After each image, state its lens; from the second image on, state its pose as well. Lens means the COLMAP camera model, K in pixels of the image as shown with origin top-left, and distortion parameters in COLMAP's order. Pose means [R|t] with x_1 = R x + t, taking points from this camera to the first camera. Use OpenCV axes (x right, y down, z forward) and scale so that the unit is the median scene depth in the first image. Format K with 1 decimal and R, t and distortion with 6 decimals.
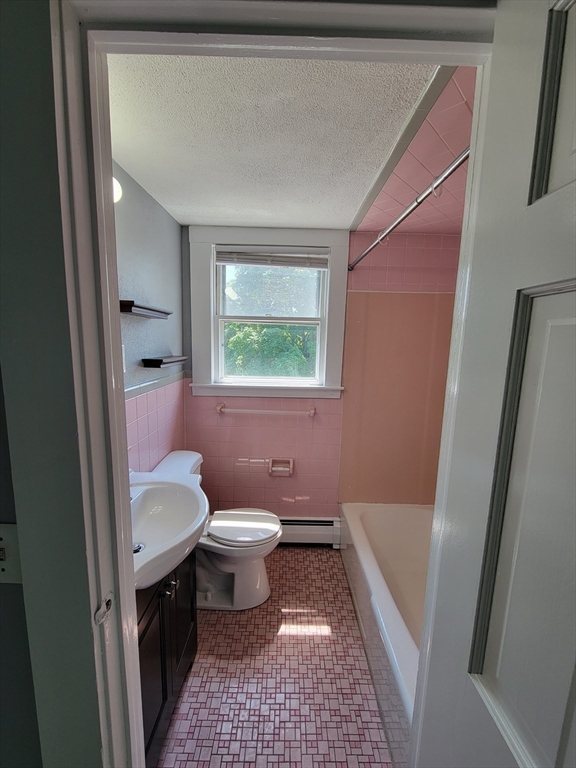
lens RADIAL K [[310.6, 0, 288.0], [0, 310.6, 384.0], [0, 0, 1]] dist [-0.002102, -0.000122]
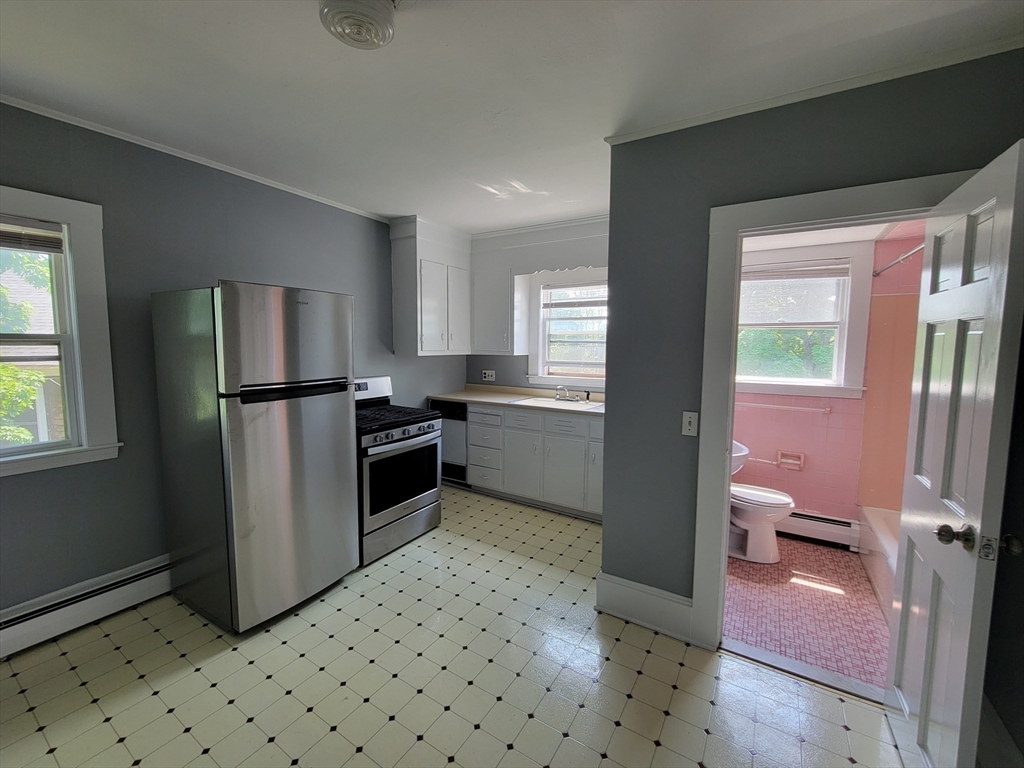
lens RADIAL K [[414.1, 0, 519.9], [0, 414.1, 379.7], [0, 0, 1]] dist [-0.002102, -0.000122]
pose [[0.852500, 0.024677, -0.522145, -0.086251], [-0.056818, 0.997341, -0.045632, 0.114566], [0.519631, 0.068568, 0.851635, -0.786483]]
